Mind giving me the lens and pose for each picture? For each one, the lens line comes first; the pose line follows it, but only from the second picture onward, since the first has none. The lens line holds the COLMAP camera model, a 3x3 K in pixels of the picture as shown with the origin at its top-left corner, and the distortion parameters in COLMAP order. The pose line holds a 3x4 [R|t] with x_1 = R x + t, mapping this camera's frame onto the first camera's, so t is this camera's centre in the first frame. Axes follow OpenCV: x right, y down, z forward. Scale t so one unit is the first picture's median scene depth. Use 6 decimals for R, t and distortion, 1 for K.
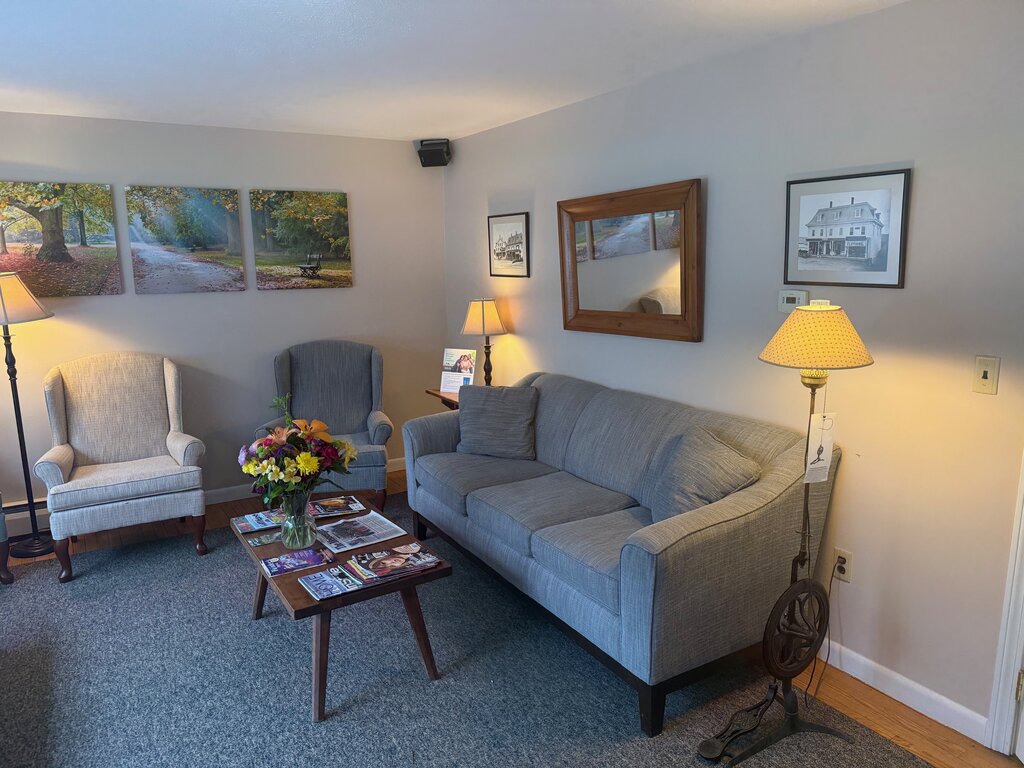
lens RADIAL K [[722.9, 0, 507.6], [0, 722.9, 384.8], [0, 0, 1]] dist [-0.009809, -0.000835]
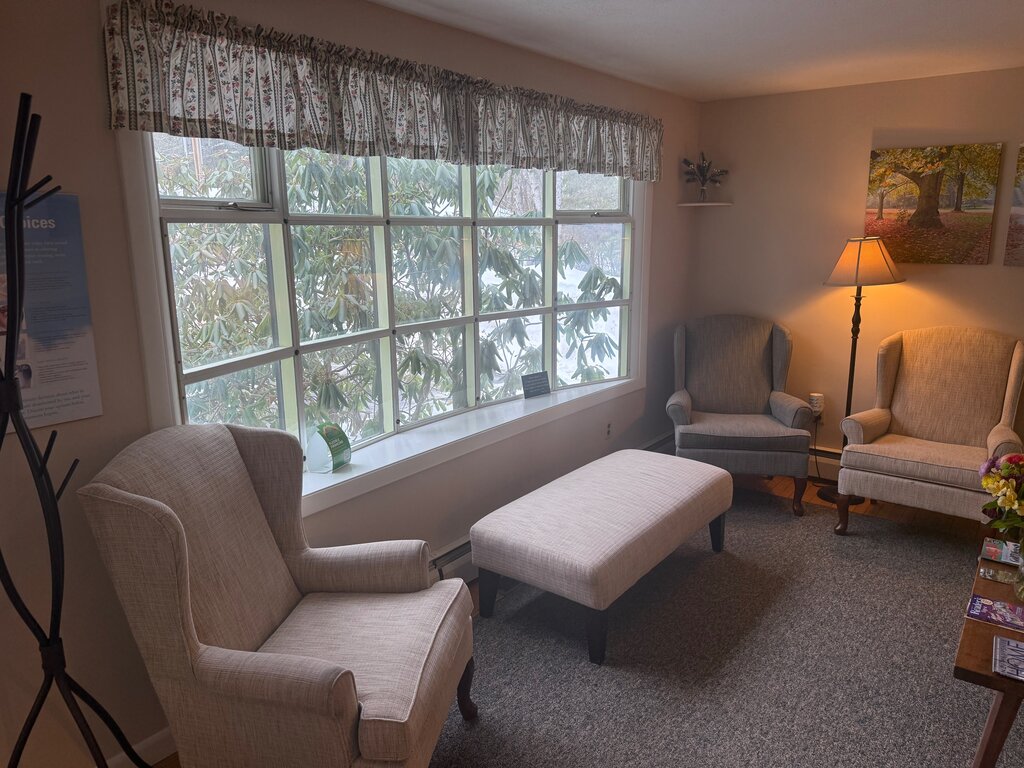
lens RADIAL K [[722.9, 0, 508.5], [0, 722.9, 384.1], [0, 0, 1]] dist [-0.009809, -0.000835]
pose [[0.359581, 0.206922, -0.909882, 0.113267], [-0.166088, 0.973725, 0.155803, -0.021515], [0.918214, 0.095096, 0.384500, 0.119182]]
